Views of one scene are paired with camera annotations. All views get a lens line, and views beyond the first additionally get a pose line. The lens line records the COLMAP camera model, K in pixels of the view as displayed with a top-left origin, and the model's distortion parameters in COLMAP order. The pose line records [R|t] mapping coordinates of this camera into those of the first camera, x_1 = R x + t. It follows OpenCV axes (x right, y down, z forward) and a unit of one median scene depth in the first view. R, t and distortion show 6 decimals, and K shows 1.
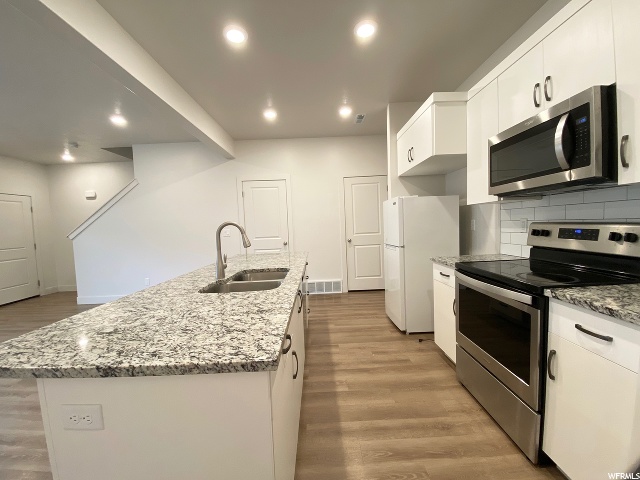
lens RADIAL K [[256.8, 0, 319.1], [0, 256.8, 241.1], [0, 0, 1]] dist [0.010717, -0.015347]
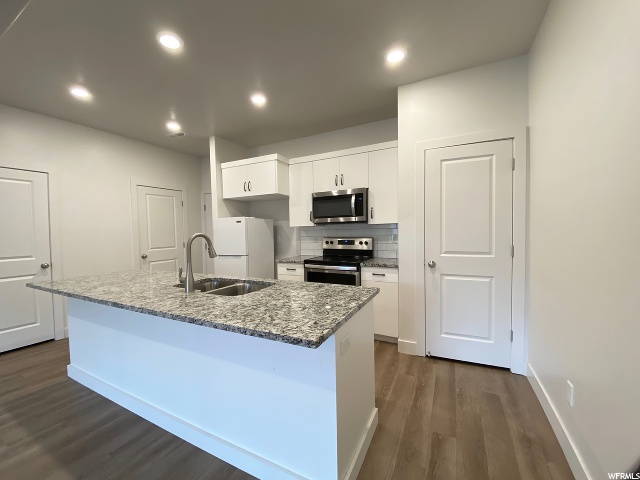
lens RADIAL K [[256.8, 0, 319.1], [0, 256.8, 241.1], [0, 0, 1]] dist [0.010717, -0.015347]
pose [[0.457986, 0.001352, 0.888958, -0.926571], [0.056260, 0.997950, -0.030502, 0.013963], [-0.887177, 0.063983, 0.456971, 0.111536]]
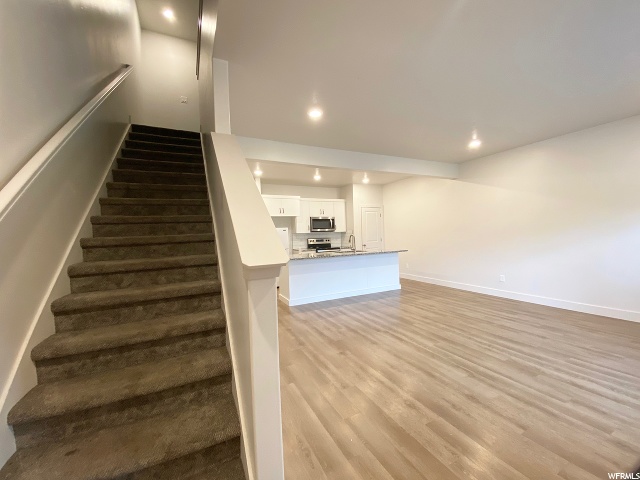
lens RADIAL K [[253.9, 0, 308.0], [0, 253.9, 248.4], [0, 0, 1]] dist [-0.000134, -0.016920]
pose [[-0.397123, 0.004722, 0.917753, -2.687534], [0.107514, 0.993341, 0.041411, -0.081018], [-0.911446, 0.115116, -0.394986, 2.474924]]
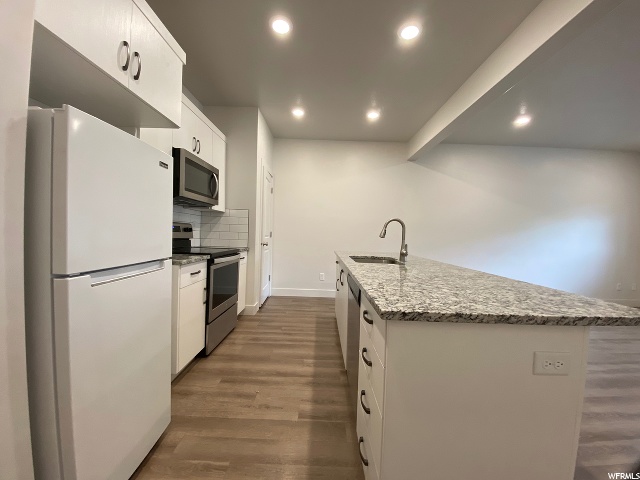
lens RADIAL K [[256.8, 0, 319.1], [0, 256.8, 241.1], [0, 0, 1]] dist [0.010717, -0.015347]
pose [[-0.999733, 0.009636, 0.020990, 0.013059], [0.011626, 0.995232, 0.096841, -0.081531], [-0.019956, 0.097060, -0.995078, 2.110488]]
